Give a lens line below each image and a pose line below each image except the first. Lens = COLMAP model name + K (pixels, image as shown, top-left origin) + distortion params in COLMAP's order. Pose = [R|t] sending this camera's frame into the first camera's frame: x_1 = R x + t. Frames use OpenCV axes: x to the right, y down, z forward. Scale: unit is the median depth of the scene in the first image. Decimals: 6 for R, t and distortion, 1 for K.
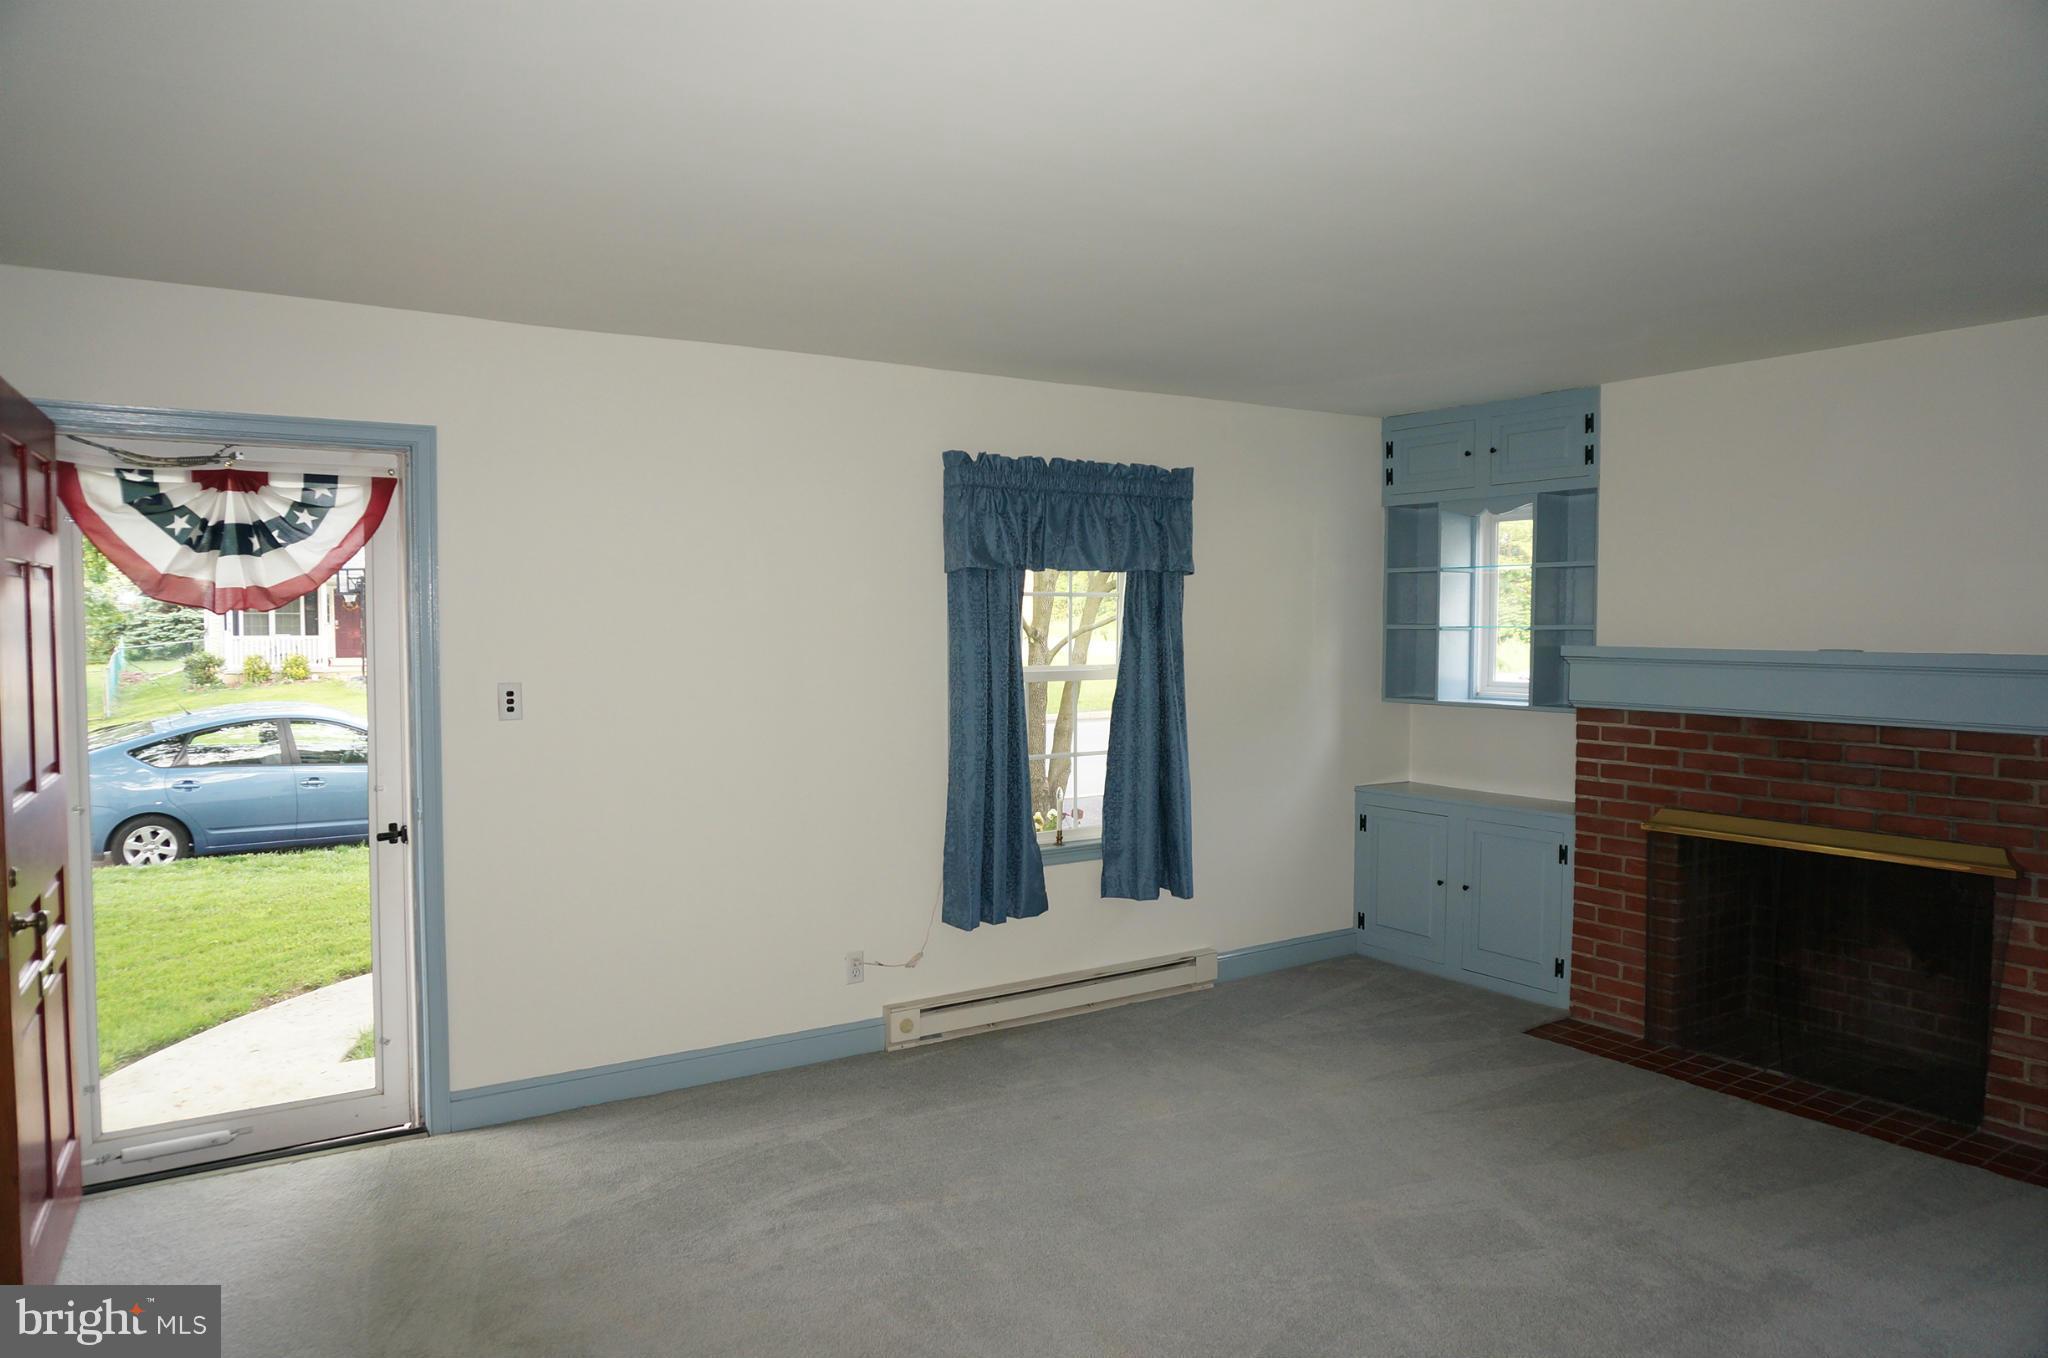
lens RADIAL K [[1363.5, 0, 1019.8], [0, 1363.5, 678.1], [0, 0, 1]] dist [-0.051187, 0.018638]
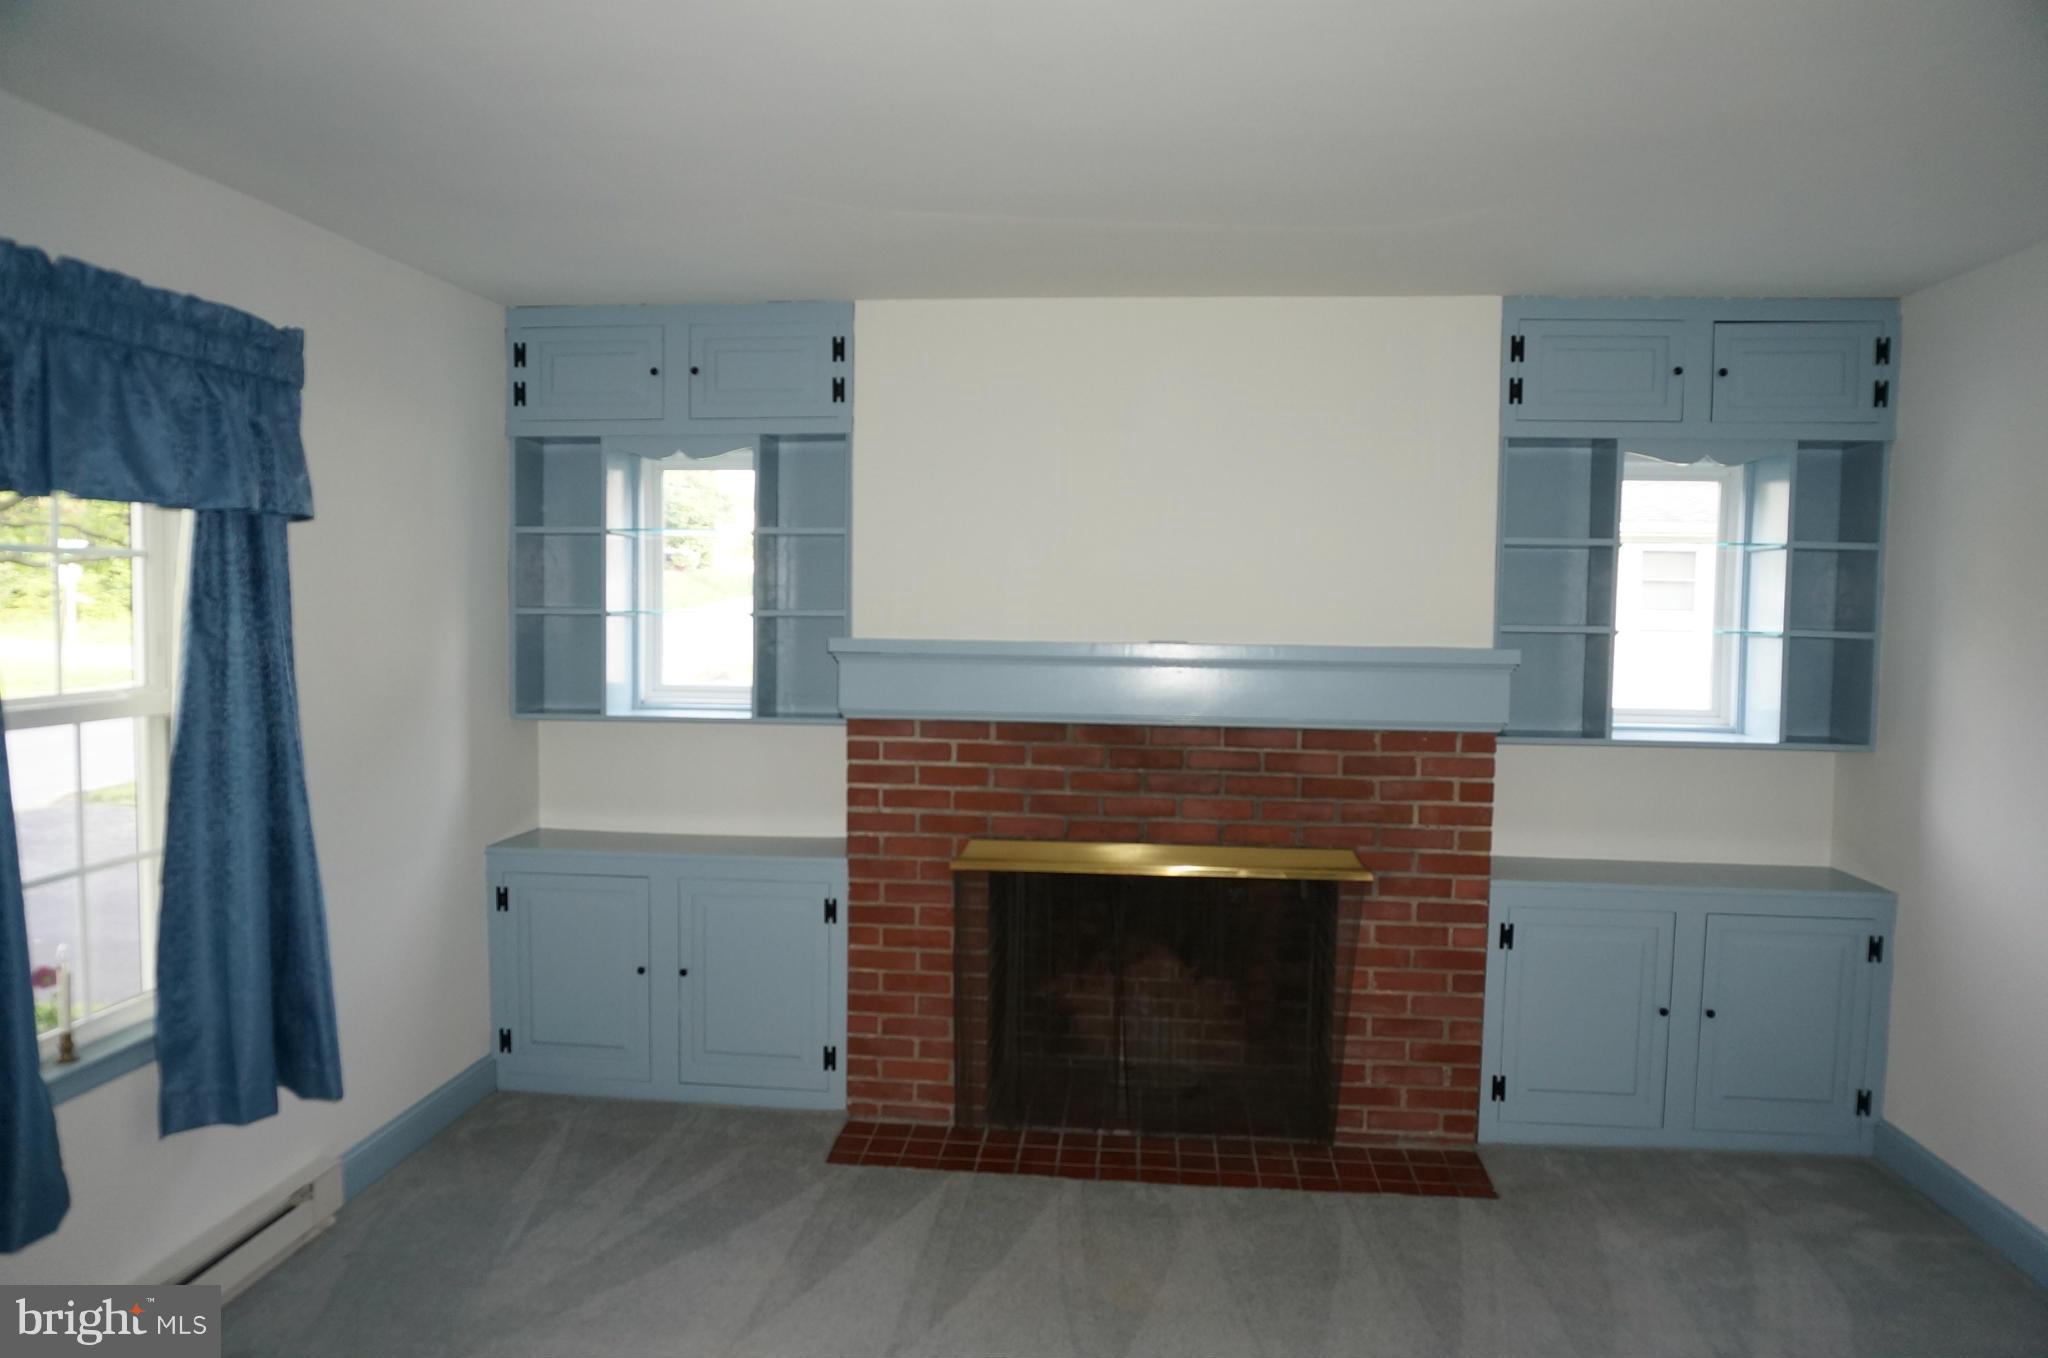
lens RADIAL K [[1363.5, 0, 1028.2], [0, 1363.5, 680.0], [0, 0, 1]] dist [-0.051187, 0.018638]
pose [[0.630362, -0.037600, 0.775390, -0.121345], [0.021284, 0.999288, 0.031154, -0.022054], [-0.776010, -0.003135, 0.630713, 0.432617]]
